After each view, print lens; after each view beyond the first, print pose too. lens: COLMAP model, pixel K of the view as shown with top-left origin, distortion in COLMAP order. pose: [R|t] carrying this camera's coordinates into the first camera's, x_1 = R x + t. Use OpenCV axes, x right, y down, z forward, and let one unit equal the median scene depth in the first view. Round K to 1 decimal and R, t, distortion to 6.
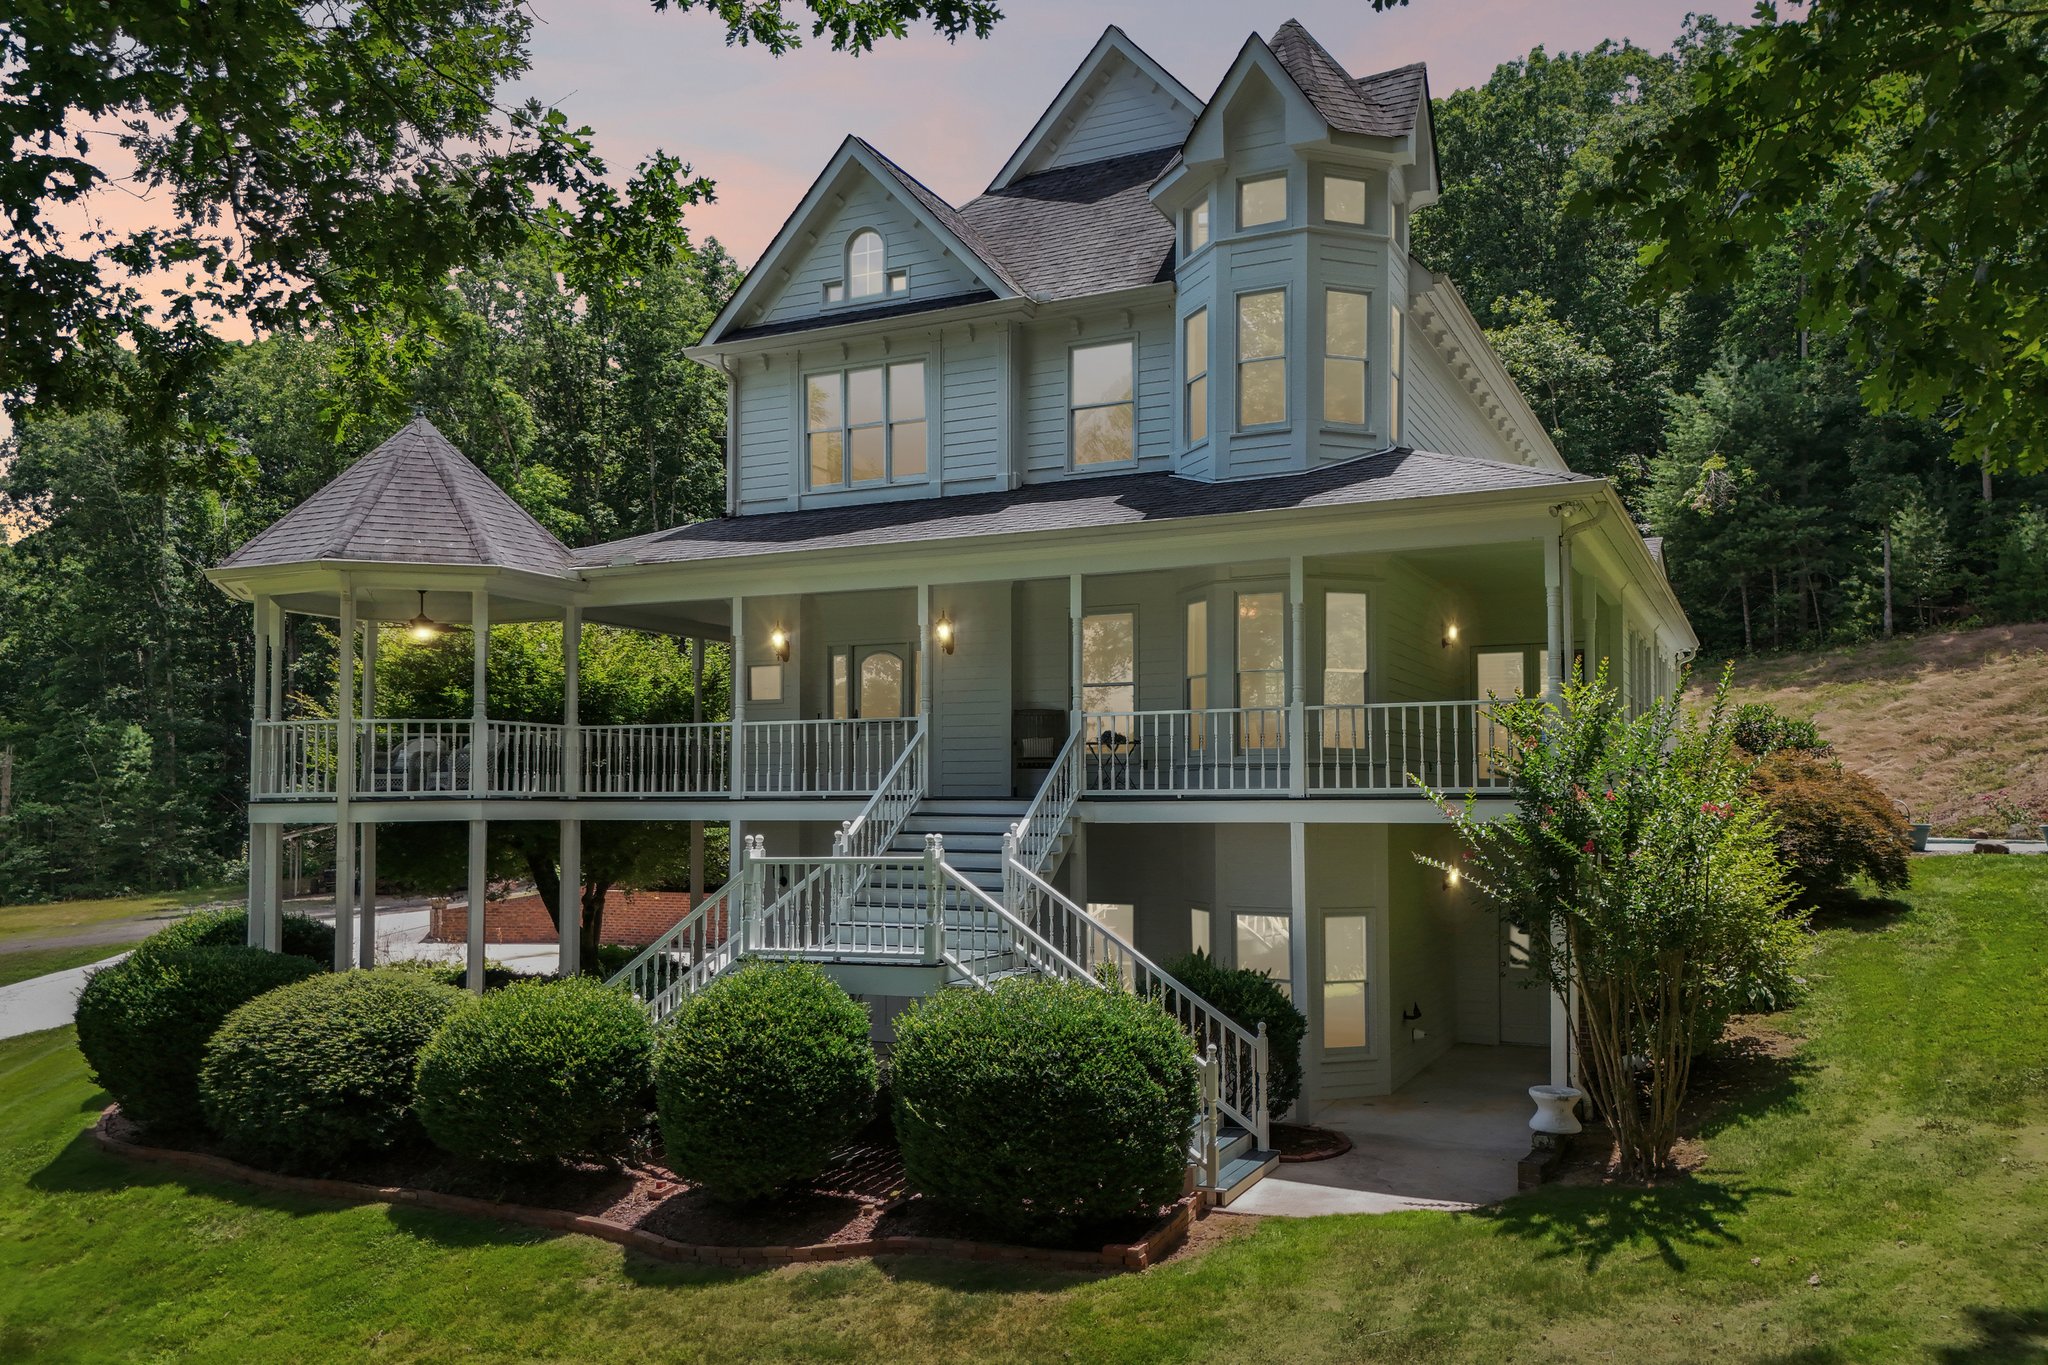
lens RADIAL K [[1598.5, 0, 1024.0], [0, 1598.5, 682.5], [0, 0, 1]] dist [0.093870, -0.147140]
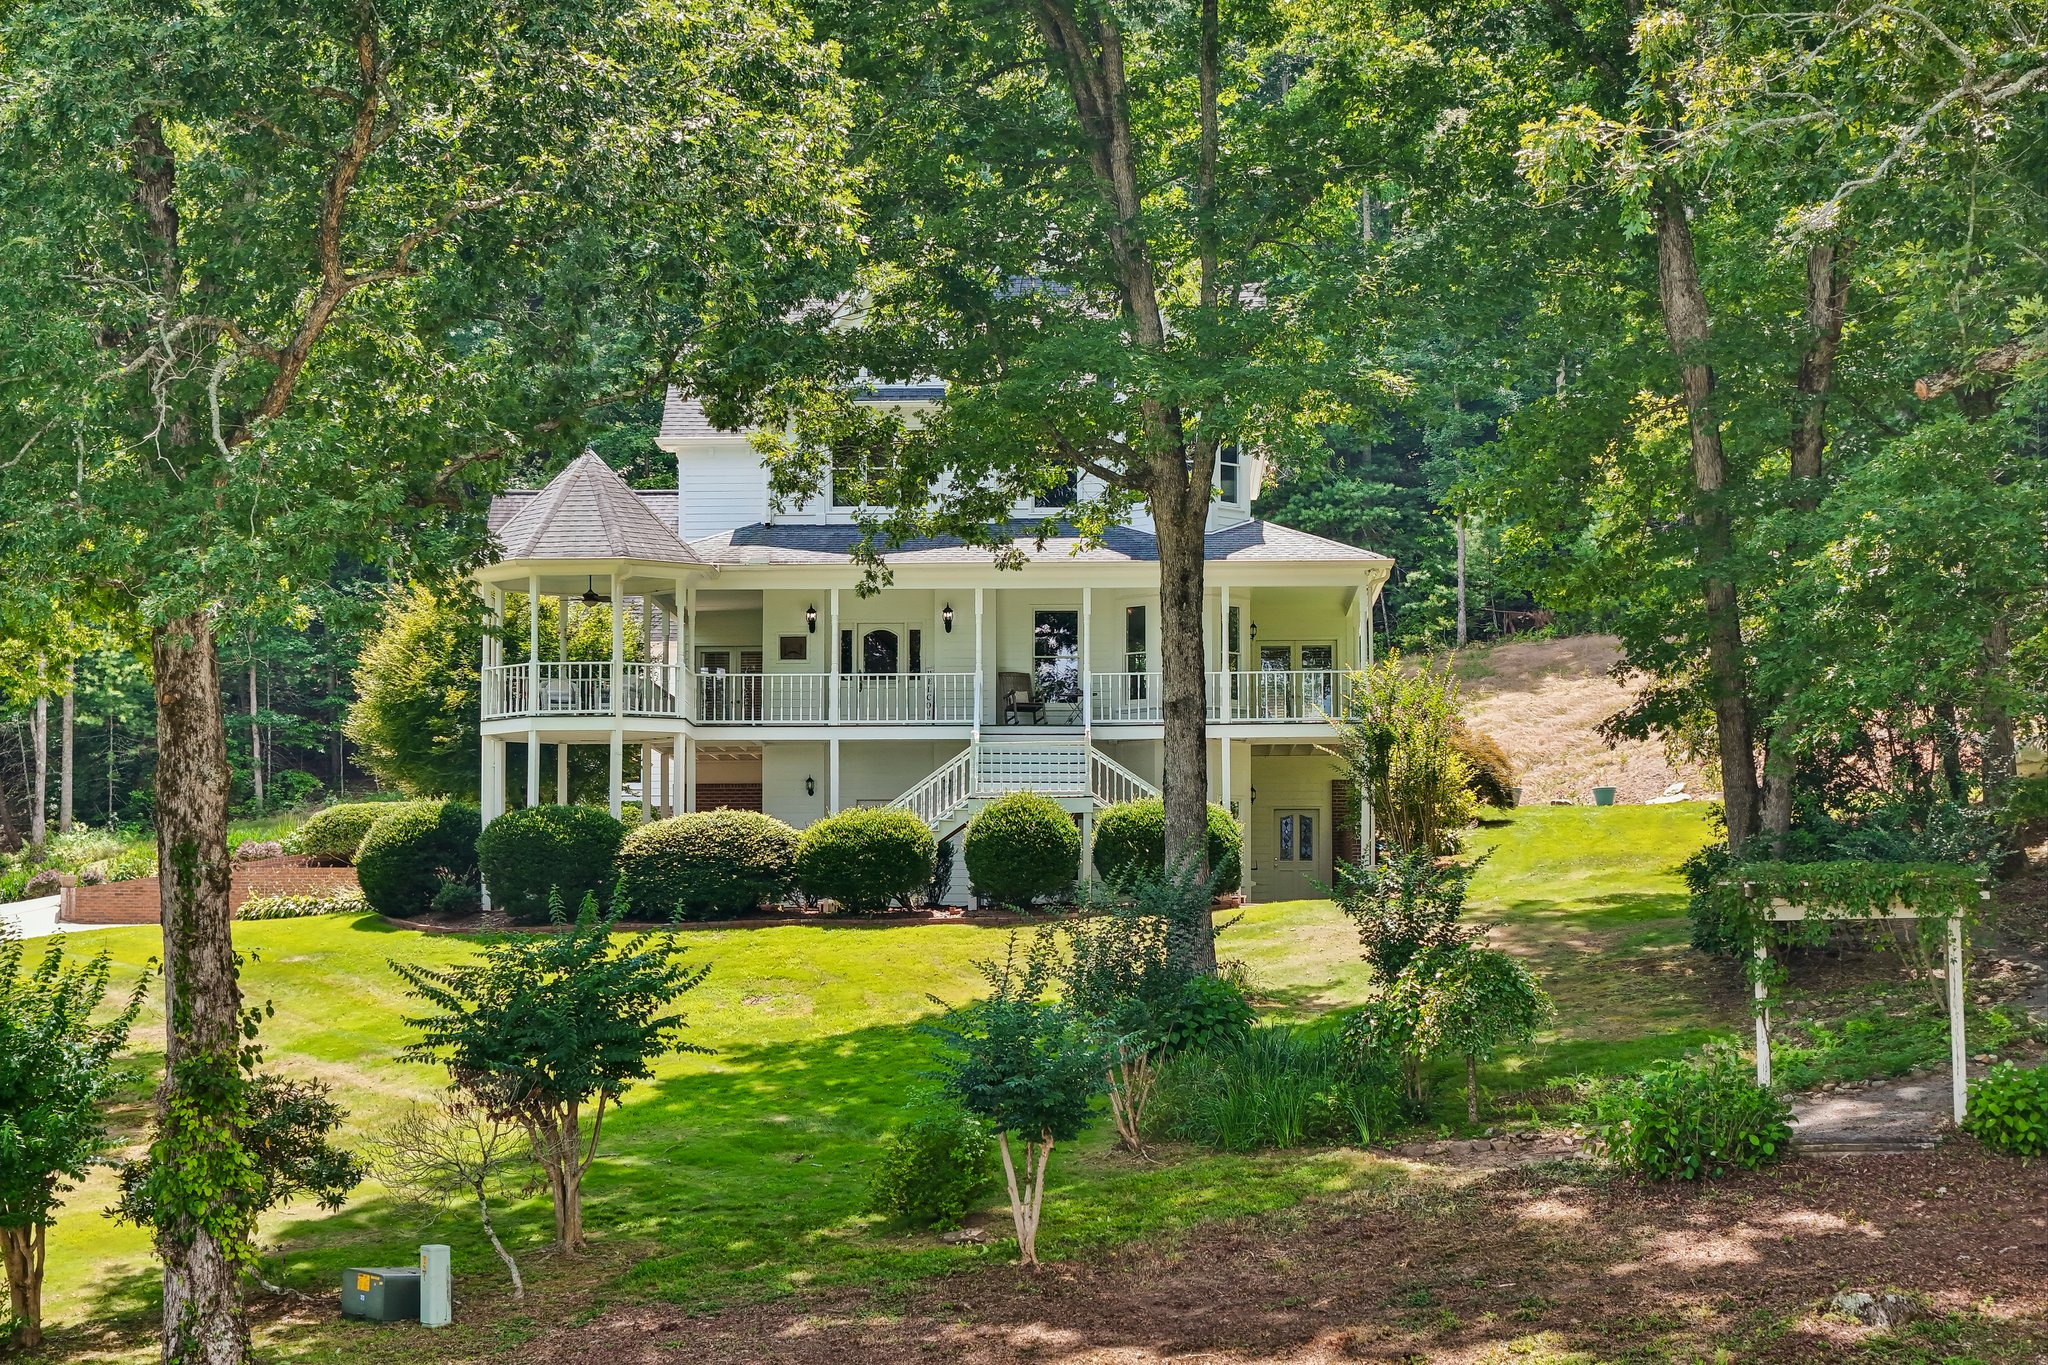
lens RADIAL K [[4839.2, 0, 1024.0], [0, 4839.2, 682.5], [0, 0, 1]] dist [-0.290488, -0.050797]
pose [[0.910752, 0.033757, 0.411572, -1.921859], [-0.029668, 0.999427, -0.016323, 0.104386], [-0.411887, 0.002656, 0.911231, -3.242920]]
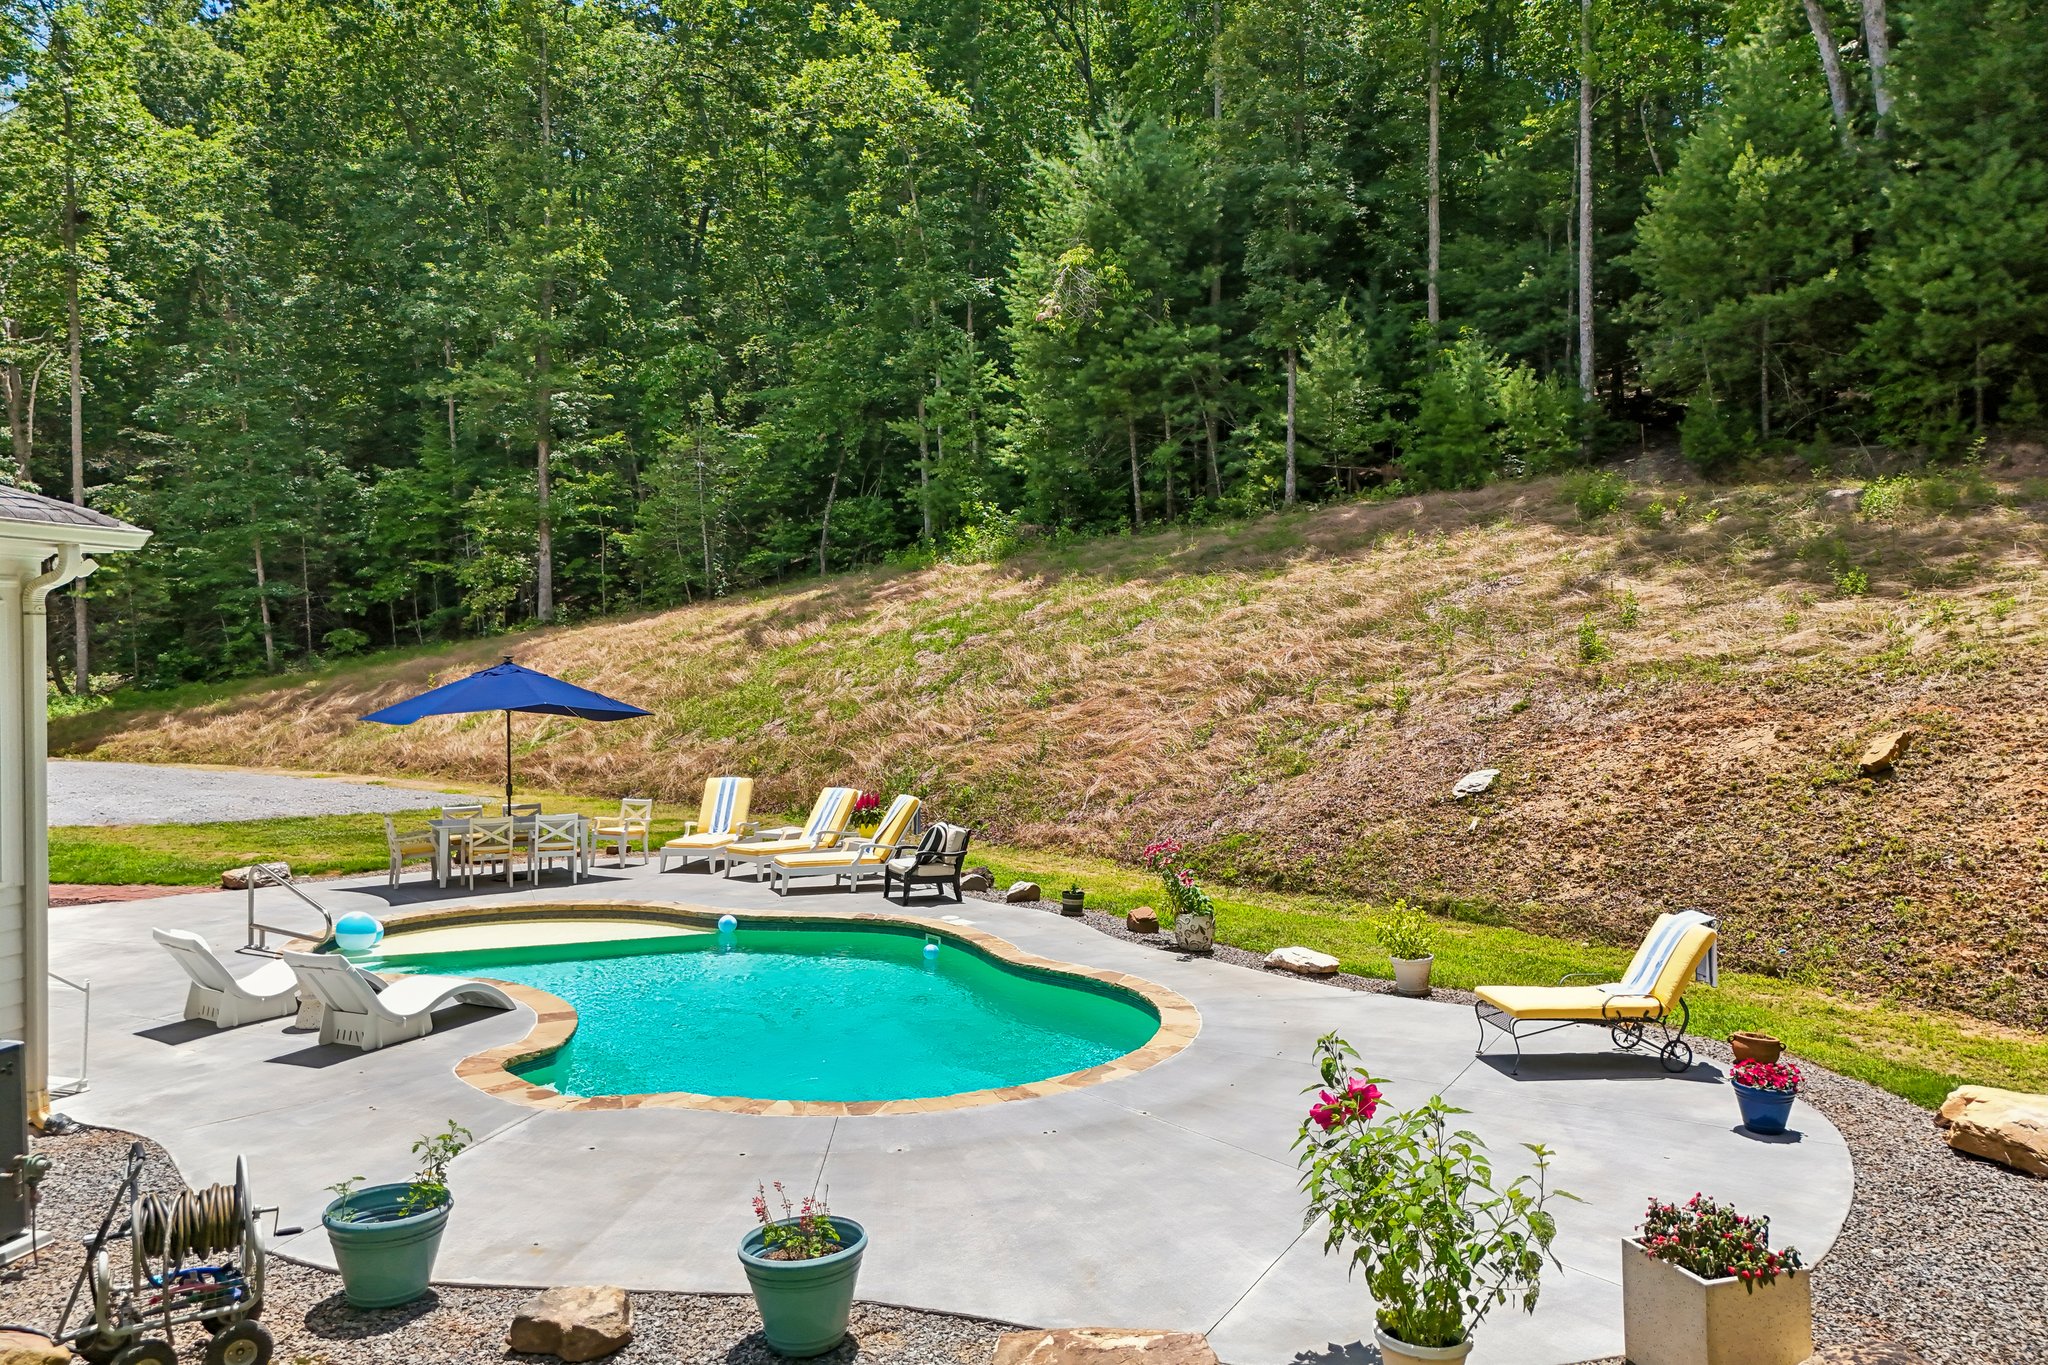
lens RADIAL K [[1598.5, 0, 1024.0], [0, 1598.5, 682.5], [0, 0, 1]] dist [0.093870, -0.147140]
pose [[0.978036, -0.009179, 0.208236, 0.750273], [-0.008893, 0.996283, 0.085682, -0.031326], [-0.208248, -0.085652, 0.974318, 0.897008]]
